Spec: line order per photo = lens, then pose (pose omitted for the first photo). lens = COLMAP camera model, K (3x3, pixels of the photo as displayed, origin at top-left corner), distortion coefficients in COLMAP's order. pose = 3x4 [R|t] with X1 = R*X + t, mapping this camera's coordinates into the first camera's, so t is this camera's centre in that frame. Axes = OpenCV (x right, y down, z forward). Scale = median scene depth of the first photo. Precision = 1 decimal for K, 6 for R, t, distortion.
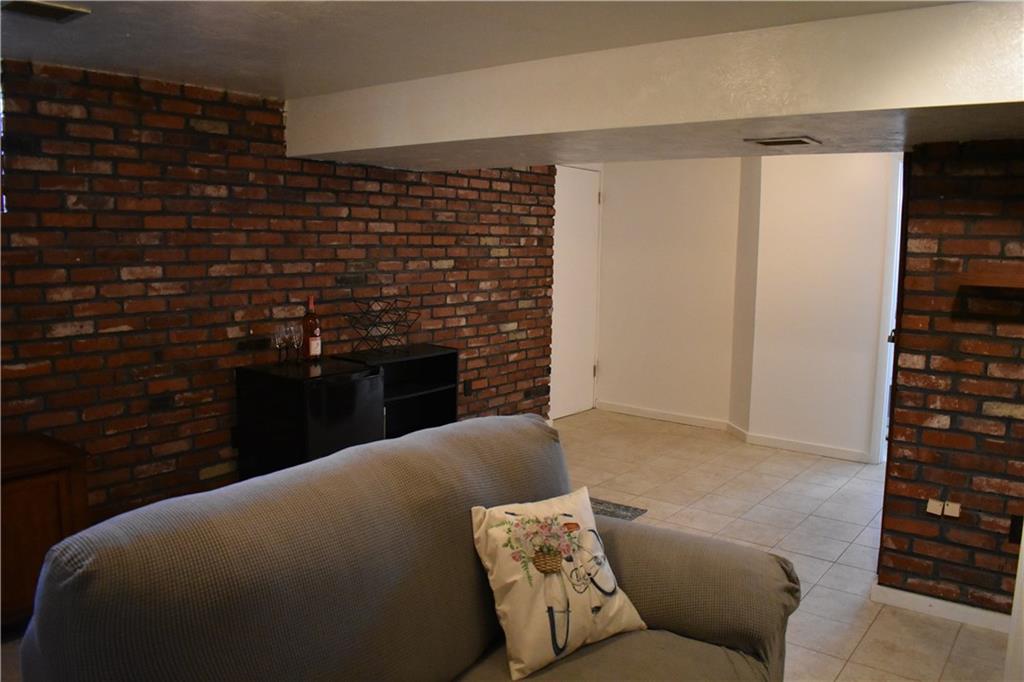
lens RADIAL K [[795.5, 0, 512.3], [0, 795.5, 342.8], [0, 0, 1]] dist [-0.102761, 0.016492]
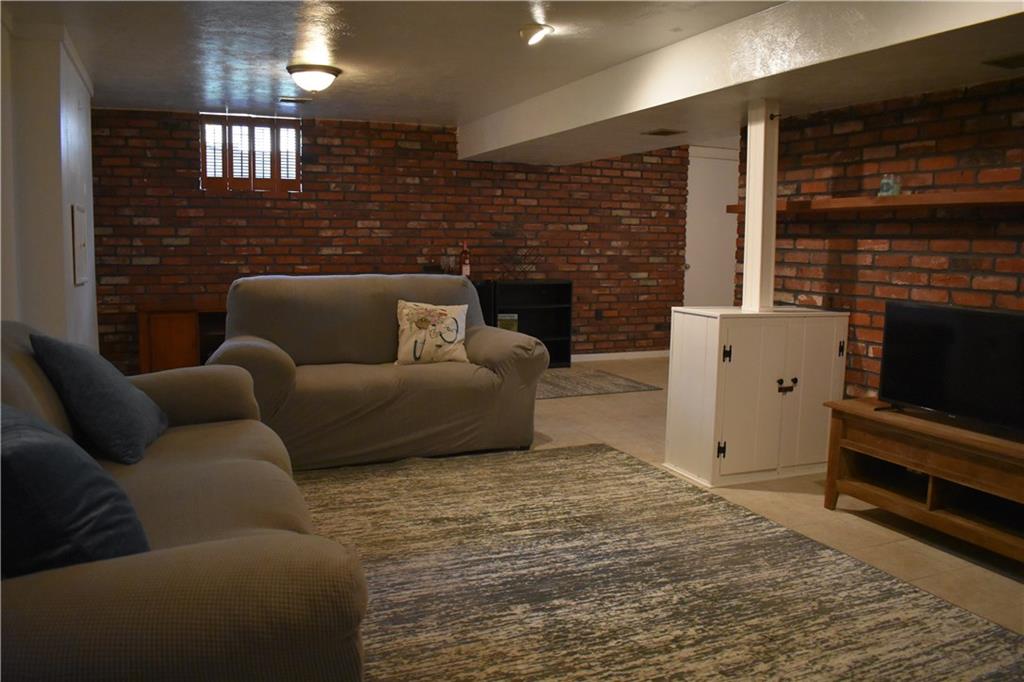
lens RADIAL K [[795.5, 0, 509.7], [0, 795.5, 340.4], [0, 0, 1]] dist [-0.102761, 0.016492]
pose [[0.871685, 0.054982, -0.486973, 0.664996], [-0.060016, 0.998183, 0.005270, 0.138628], [0.486378, 0.024632, 0.873401, -0.437817]]
